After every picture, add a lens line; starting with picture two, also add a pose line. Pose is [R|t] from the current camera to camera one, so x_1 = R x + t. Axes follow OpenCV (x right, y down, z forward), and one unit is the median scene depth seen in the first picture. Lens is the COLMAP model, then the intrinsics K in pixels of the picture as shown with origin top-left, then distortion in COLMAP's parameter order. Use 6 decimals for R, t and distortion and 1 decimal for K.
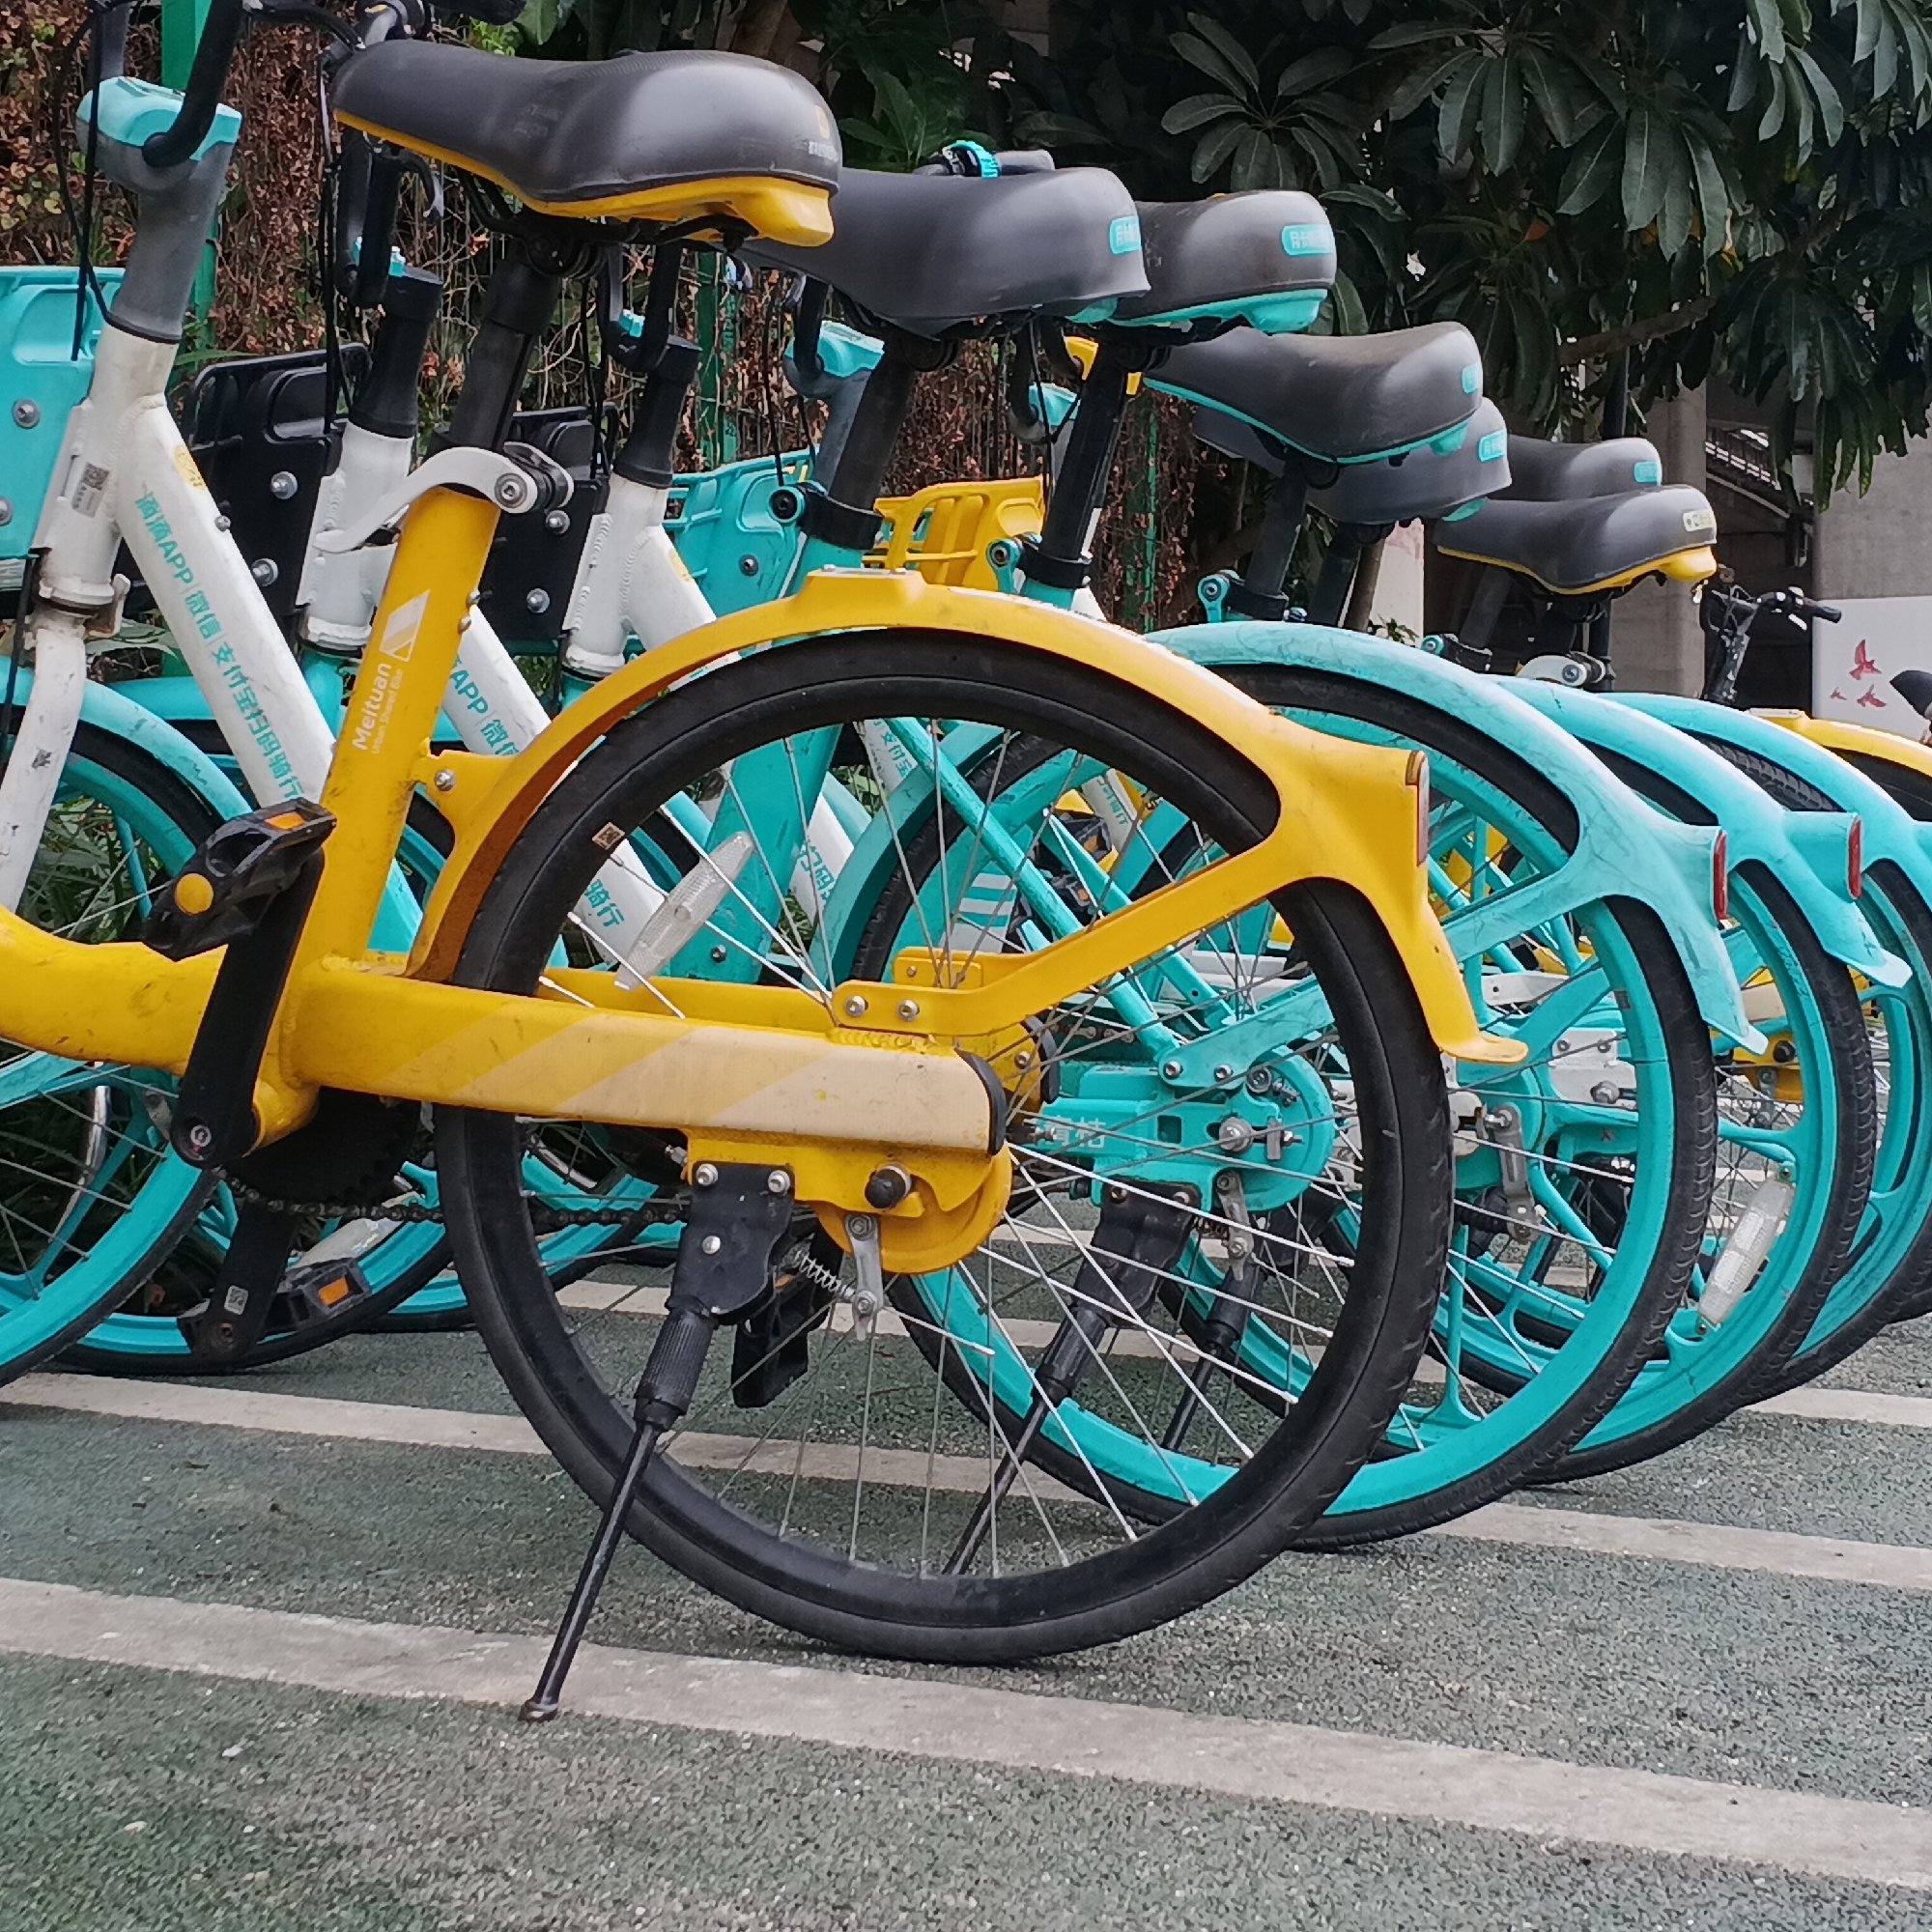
lens RADIAL K [[3696.5, 0, 975.3], [0, 3696.5, 959.3], [0, 0, 1]] dist [0.106665, 0.000000]
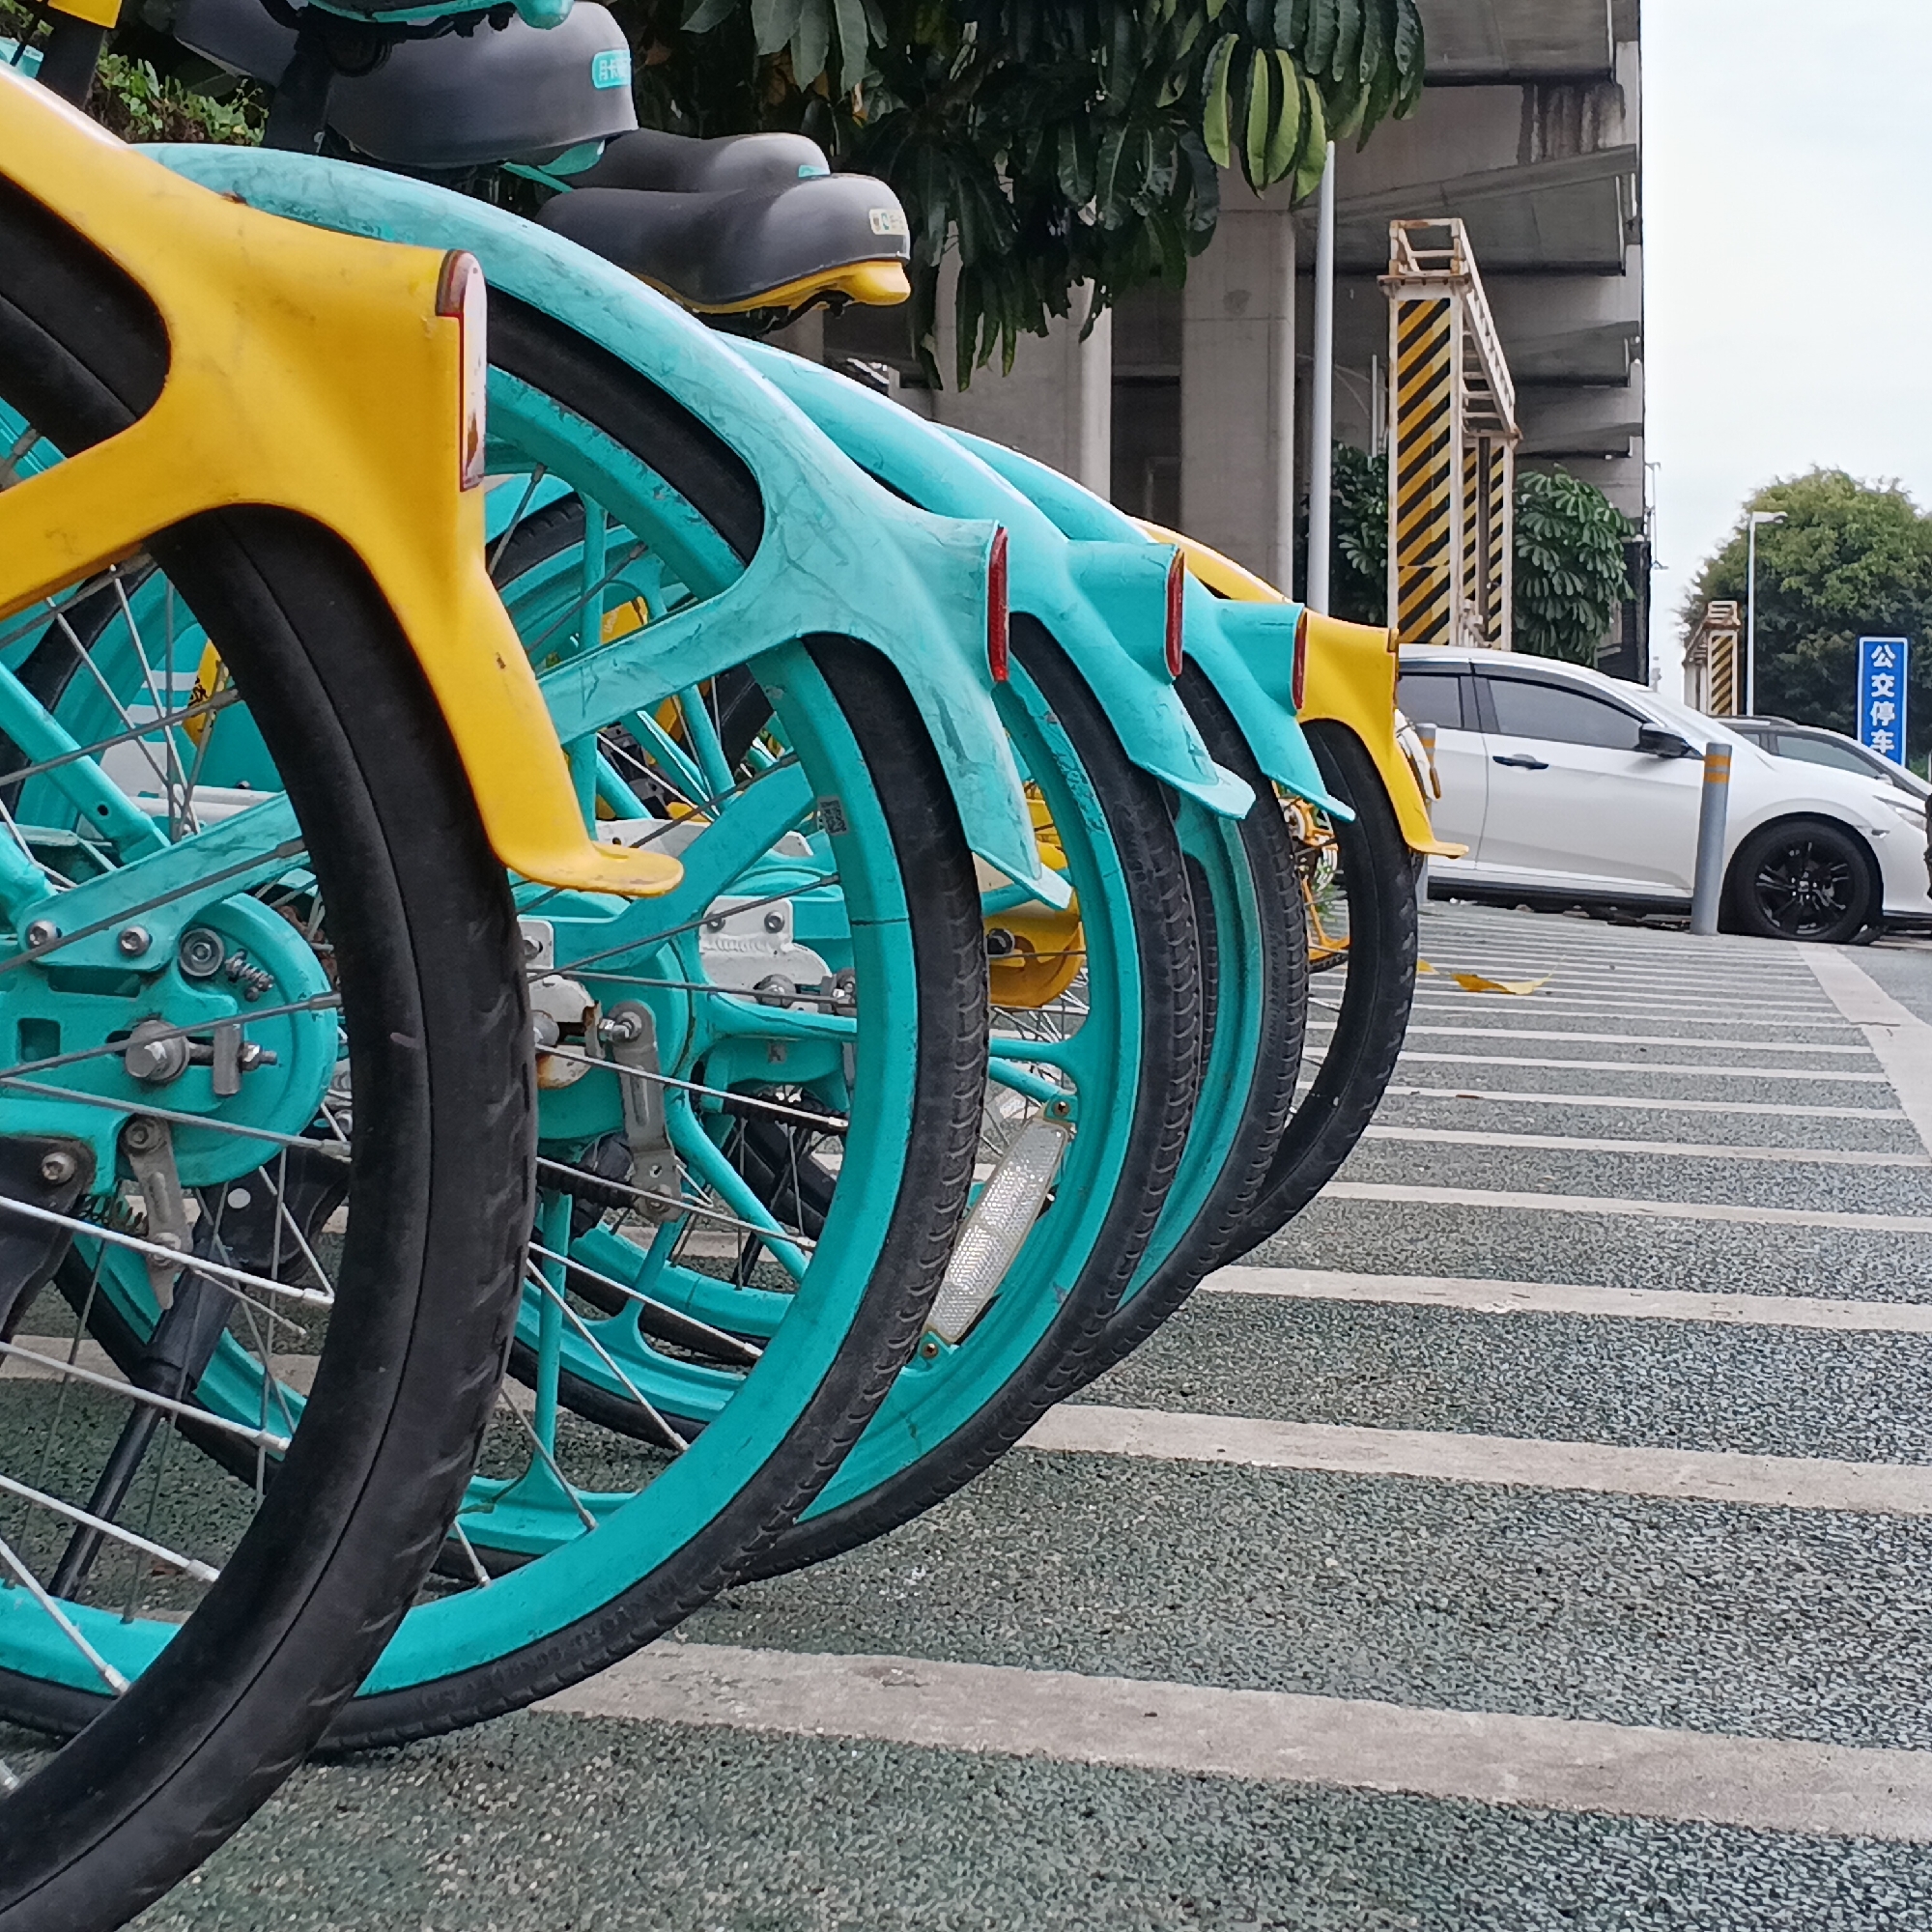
lens RADIAL K [[3696.5, 0, 975.0], [0, 3696.5, 966.2], [0, 0, 1]] dist [0.106665, 0.000000]
pose [[0.972005, 0.001546, 0.234955, 0.056717], [-0.006301, 0.999790, 0.019487, 0.022024], [-0.234875, -0.020422, 0.971811, 0.408347]]
